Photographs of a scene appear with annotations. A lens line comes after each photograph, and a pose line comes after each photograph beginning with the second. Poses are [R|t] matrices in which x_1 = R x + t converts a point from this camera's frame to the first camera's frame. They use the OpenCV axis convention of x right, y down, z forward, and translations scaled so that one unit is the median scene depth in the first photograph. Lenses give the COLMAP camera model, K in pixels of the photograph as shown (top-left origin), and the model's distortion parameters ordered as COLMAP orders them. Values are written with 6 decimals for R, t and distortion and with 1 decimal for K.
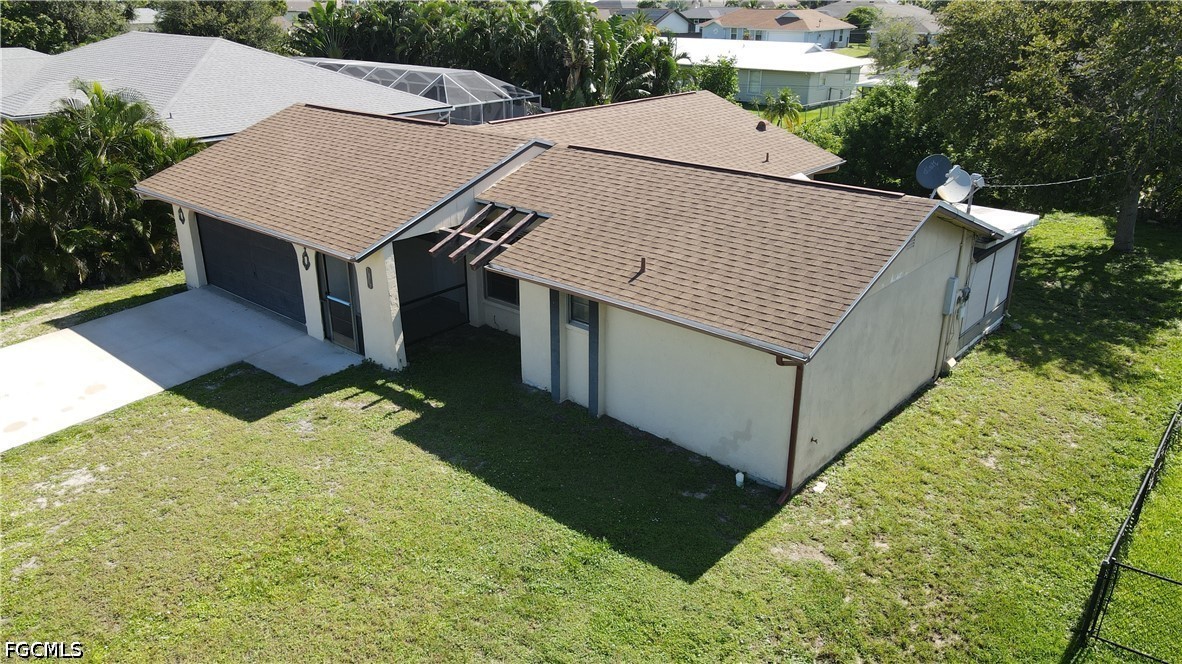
lens RADIAL K [[863.5, 0, 571.5], [0, 863.5, 336.9], [0, 0, 1]] dist [0.033613, 0.004586]
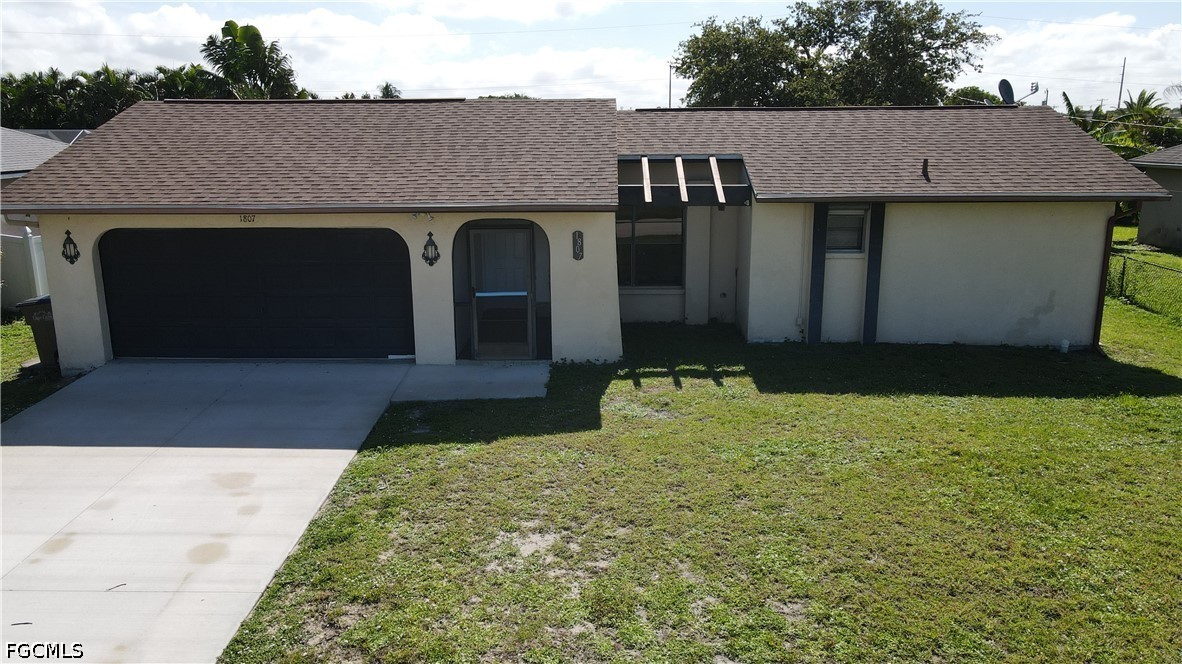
lens RADIAL K [[870.5, 0, 584.1], [0, 870.5, 333.0], [0, 0, 1]] dist [0.001523, 0.036919]
pose [[0.768758, -0.151452, 0.621348, -0.735666], [0.243827, 0.967582, -0.065828, 0.061317], [-0.591235, 0.202107, 0.780765, 0.410198]]
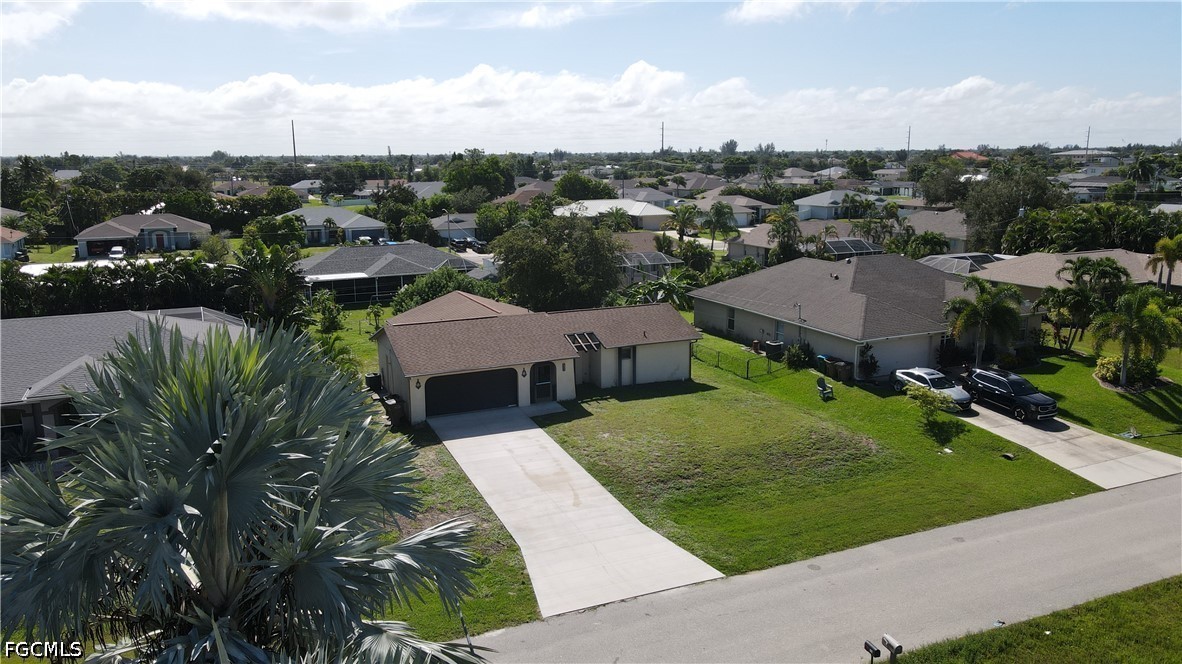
lens RADIAL K [[870.5, 0, 584.1], [0, 870.5, 333.0], [0, 0, 1]] dist [0.001523, 0.036919]
pose [[0.414994, -0.186504, 0.890503, -2.660634], [0.347402, 0.937086, 0.034363, -0.244387], [-0.840887, 0.295102, 0.453677, -0.331106]]
